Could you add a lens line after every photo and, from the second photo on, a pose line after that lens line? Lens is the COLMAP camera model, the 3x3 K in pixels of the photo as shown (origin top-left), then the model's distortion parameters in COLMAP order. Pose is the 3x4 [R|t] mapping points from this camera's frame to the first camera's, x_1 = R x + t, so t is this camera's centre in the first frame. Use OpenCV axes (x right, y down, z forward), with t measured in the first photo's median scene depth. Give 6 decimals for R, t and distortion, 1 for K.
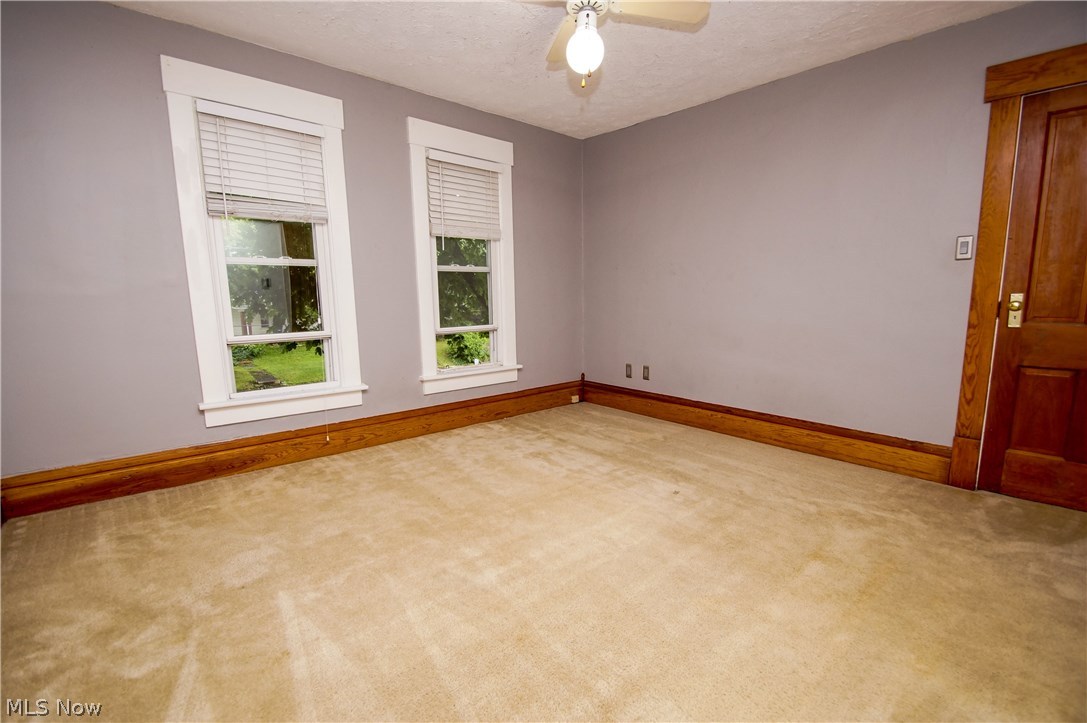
lens RADIAL K [[494.8, 0, 543.5], [0, 494.8, 361.5], [0, 0, 1]] dist [0.002359, -0.010946]
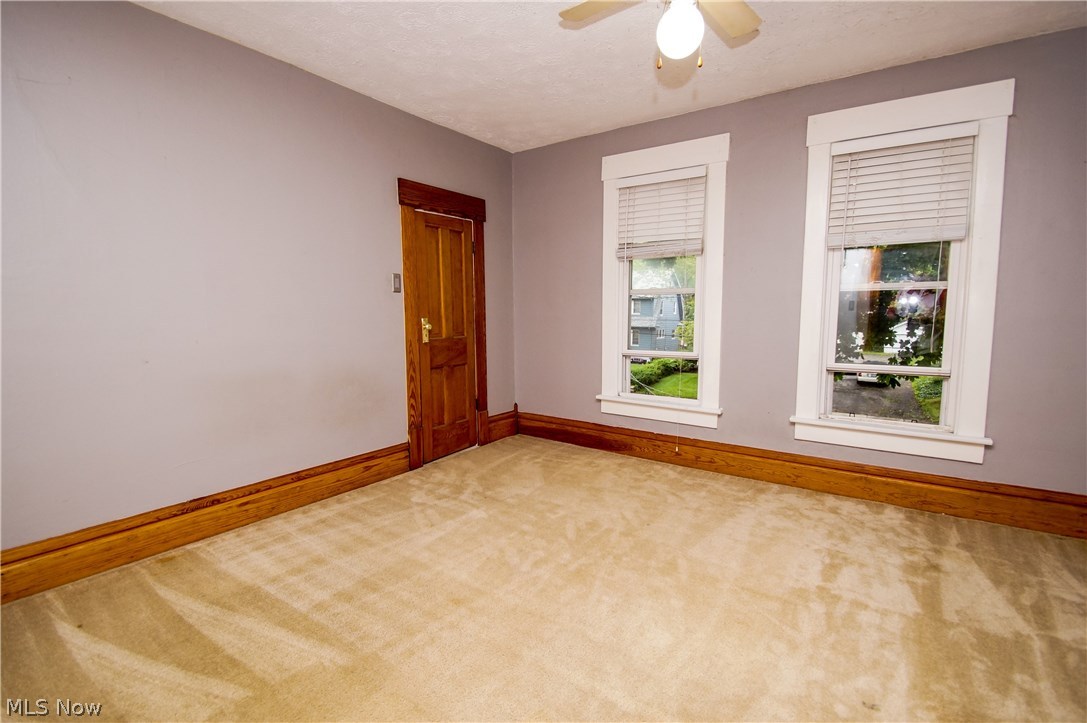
lens RADIAL K [[494.8, 0, 543.5], [0, 494.8, 361.5], [0, 0, 1]] dist [0.002359, -0.010946]
pose [[0.213453, 0.085761, -0.973182, 0.681483], [-0.147111, 0.987603, 0.054765, -0.065342], [0.965814, 0.131476, 0.223423, 0.547220]]
